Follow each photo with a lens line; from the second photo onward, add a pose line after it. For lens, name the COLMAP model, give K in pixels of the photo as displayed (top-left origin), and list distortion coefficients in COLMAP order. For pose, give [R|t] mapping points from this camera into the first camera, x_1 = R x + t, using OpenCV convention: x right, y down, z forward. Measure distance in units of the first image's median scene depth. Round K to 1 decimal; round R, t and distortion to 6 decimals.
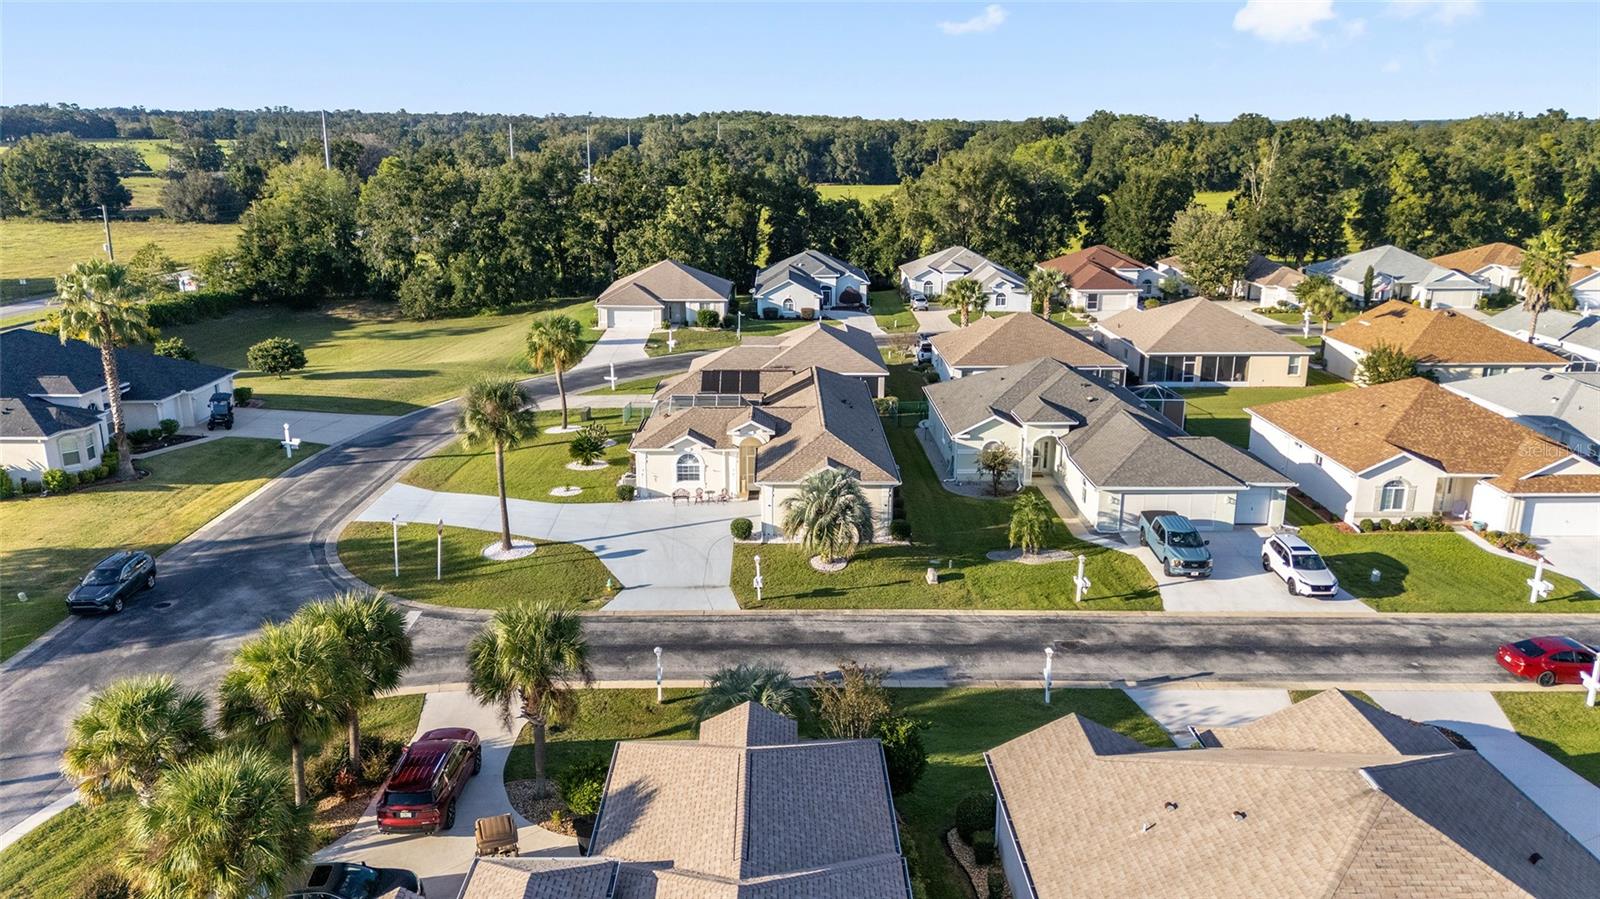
lens RADIAL K [[1167.7, 0, 800.0], [0, 1167.7, 449.5], [0, 0, 1]] dist [0.101956, -0.127232]
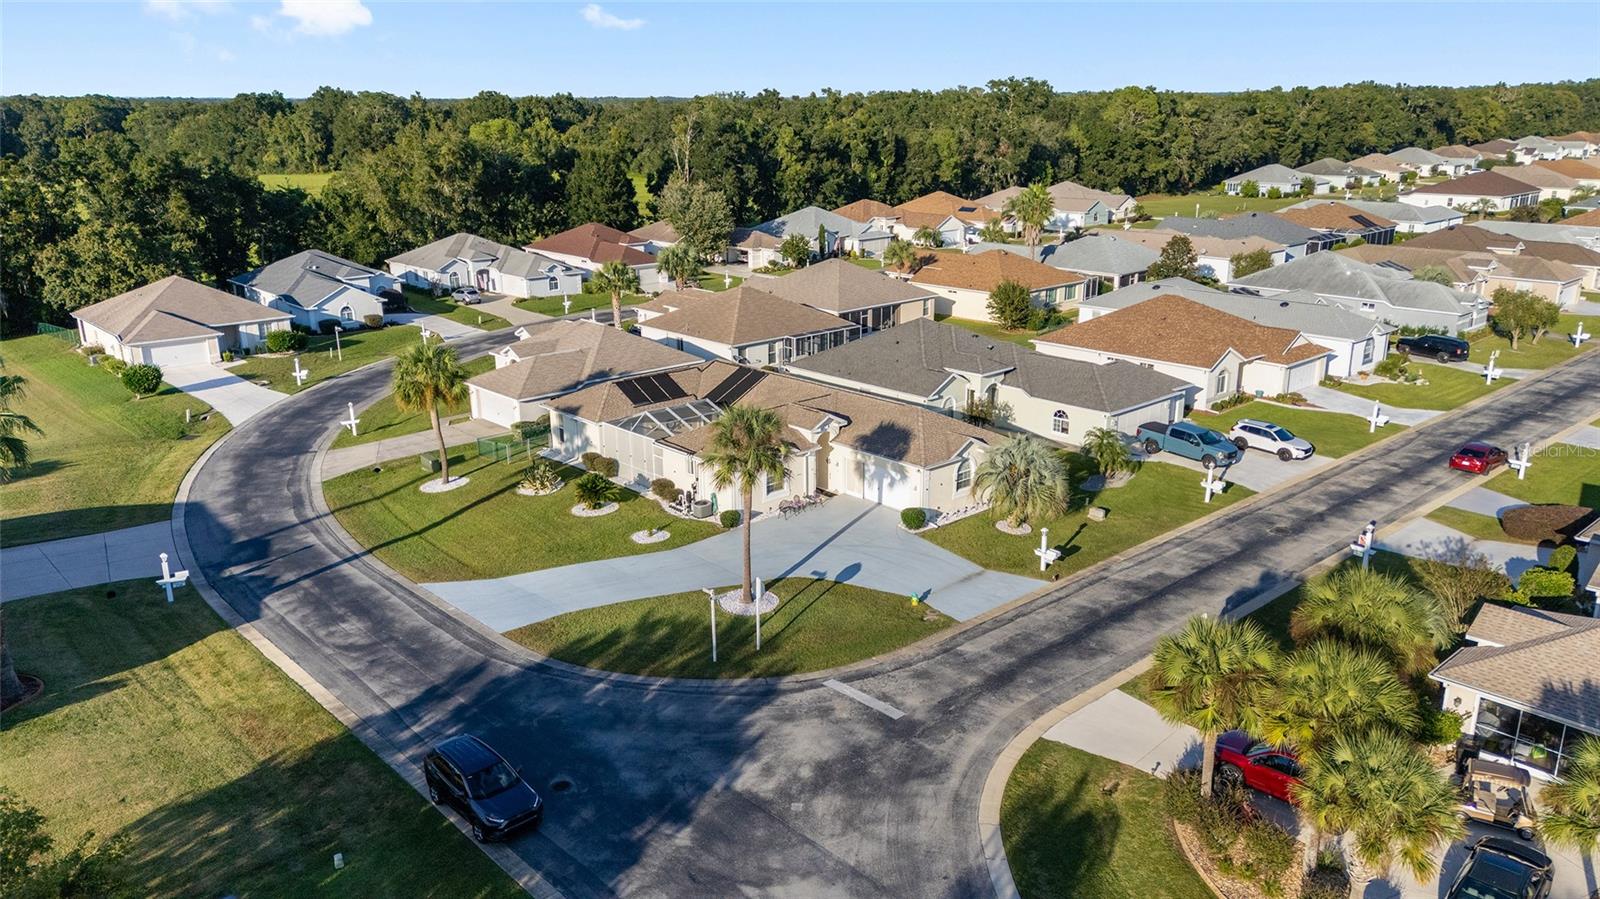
lens RADIAL K [[1167.7, 0, 800.0], [0, 1167.7, 449.5], [0, 0, 1]] dist [0.101956, -0.127232]
pose [[0.752417, -0.195314, 0.629063, -0.652220], [0.184067, 0.979326, 0.083903, -0.079356], [-0.632446, 0.052659, 0.772813, 0.270737]]
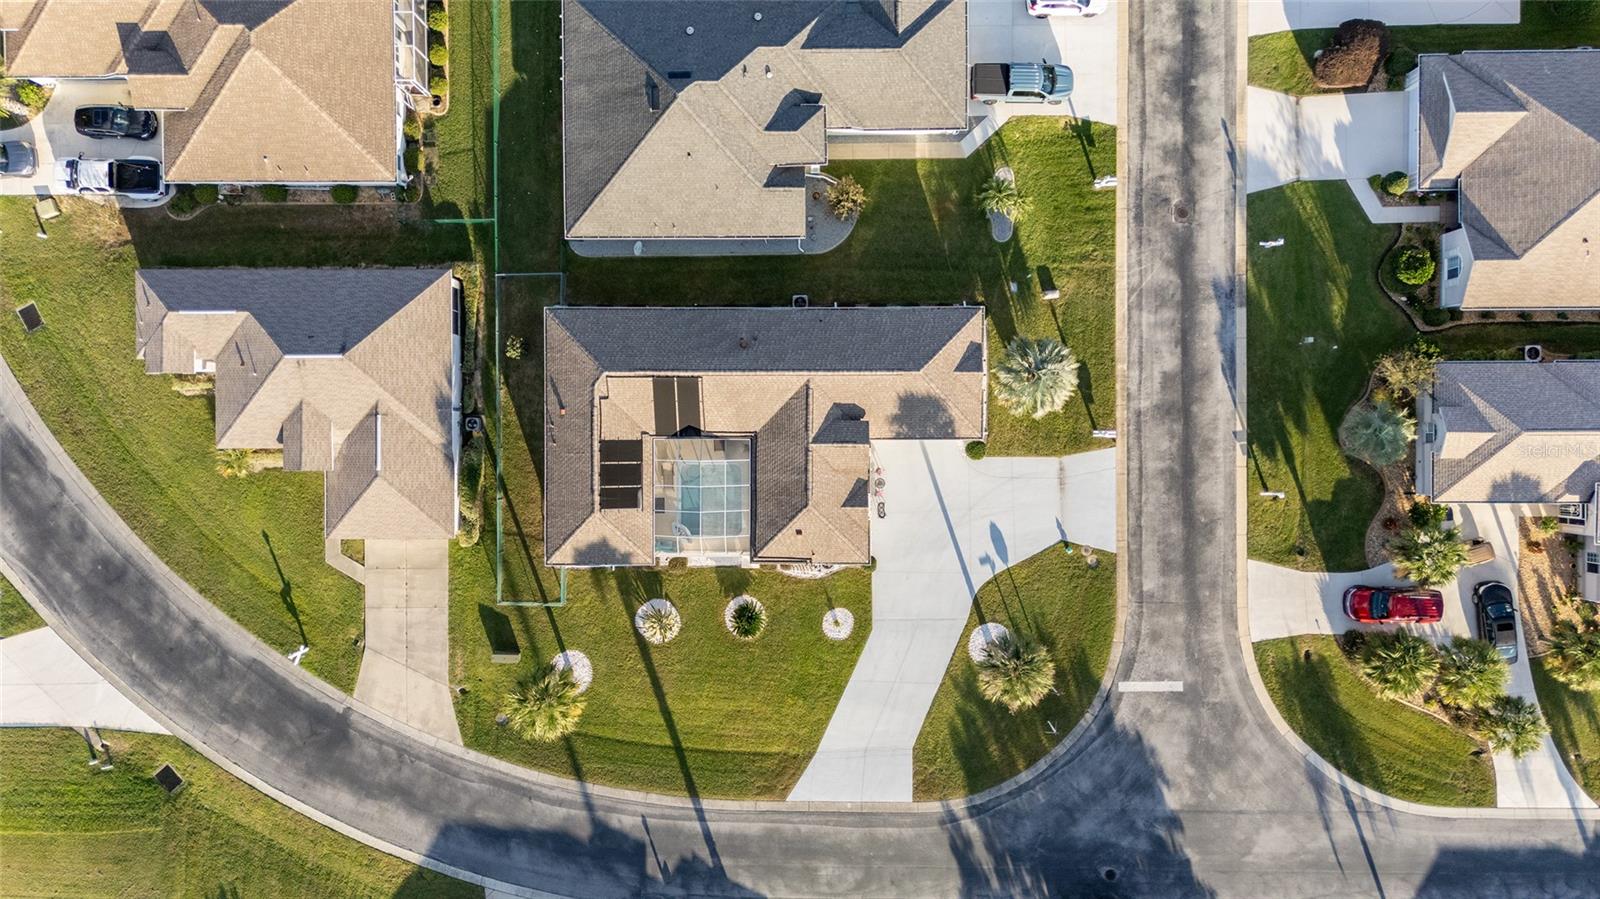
lens RADIAL K [[1167.7, 0, 800.0], [0, 1167.7, 449.5], [0, 0, 1]] dist [0.101956, -0.127232]
pose [[0.019856, -0.999754, -0.009881, -0.037546], [0.278482, -0.003962, 0.960433, -0.975270], [-0.960236, -0.021822, 0.278335, 0.761434]]
